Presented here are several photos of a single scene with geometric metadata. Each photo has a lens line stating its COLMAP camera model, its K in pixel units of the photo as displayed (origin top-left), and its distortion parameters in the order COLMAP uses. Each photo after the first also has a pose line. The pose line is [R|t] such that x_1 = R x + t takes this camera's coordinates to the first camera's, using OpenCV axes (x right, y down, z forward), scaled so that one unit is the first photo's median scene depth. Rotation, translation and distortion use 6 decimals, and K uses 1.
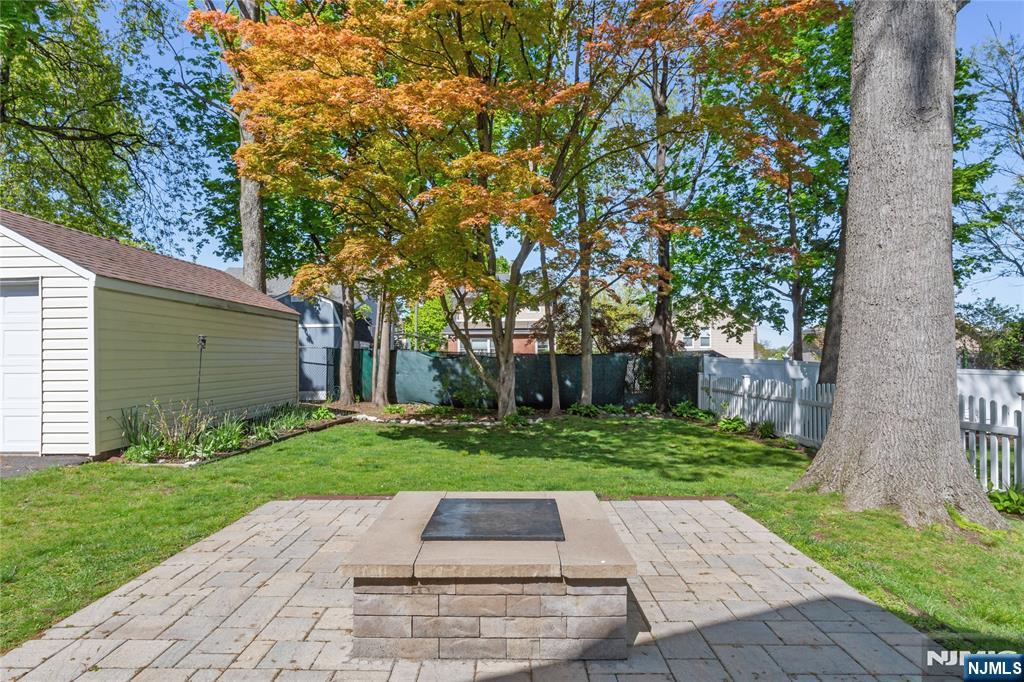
lens RADIAL K [[547.6, 0, 496.1], [0, 547.6, 353.7], [0, 0, 1]] dist [0.000473, 0.000849]
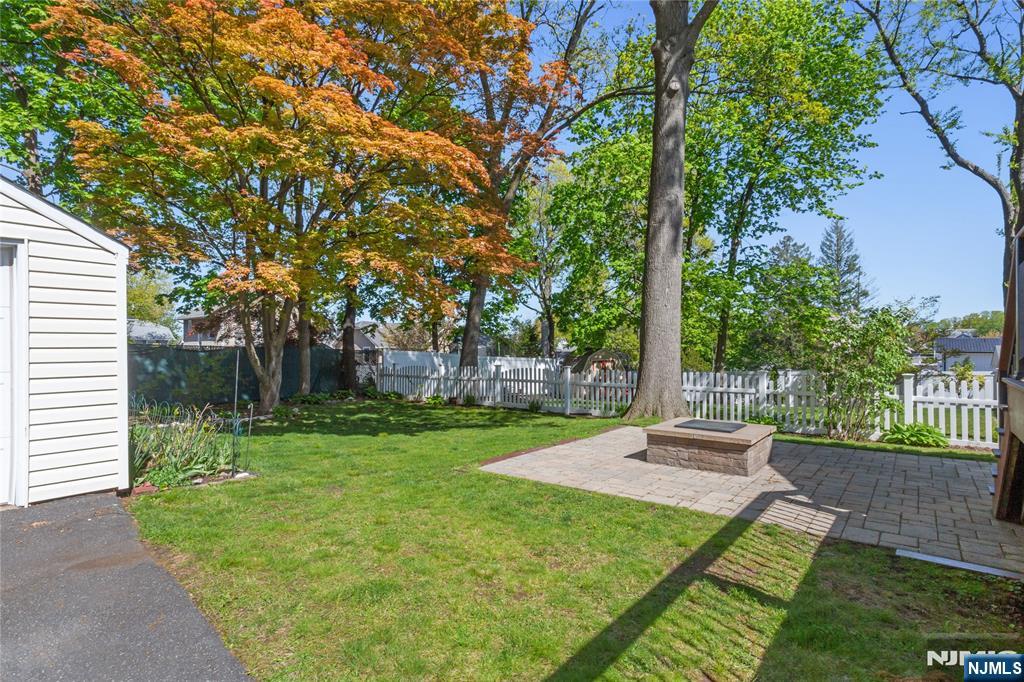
lens RADIAL K [[504.8, 0, 512.0], [0, 504.8, 341.0], [0, 0, 1]] dist [-0.000836, -0.000066]
pose [[0.607445, 0.014437, 0.794231, -0.352532], [-0.008949, 0.999896, -0.011332, -0.005473], [-0.794312, -0.000224, 0.607511, 0.055482]]
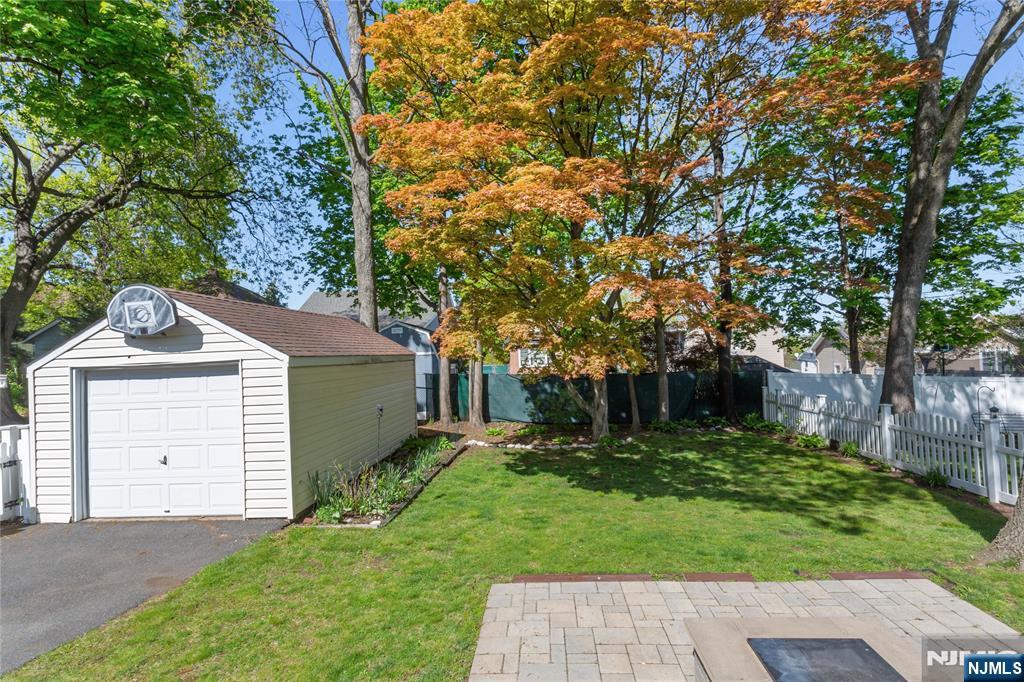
lens RADIAL K [[482.9, 0, 512.0], [0, 482.9, 341.0], [0, 0, 1]] dist [0.002061, -0.000122]
pose [[0.998669, -0.033993, -0.038791, -0.086506], [0.033313, 0.999282, -0.018041, -0.052223], [0.039377, 0.016725, 0.999084, 0.010786]]
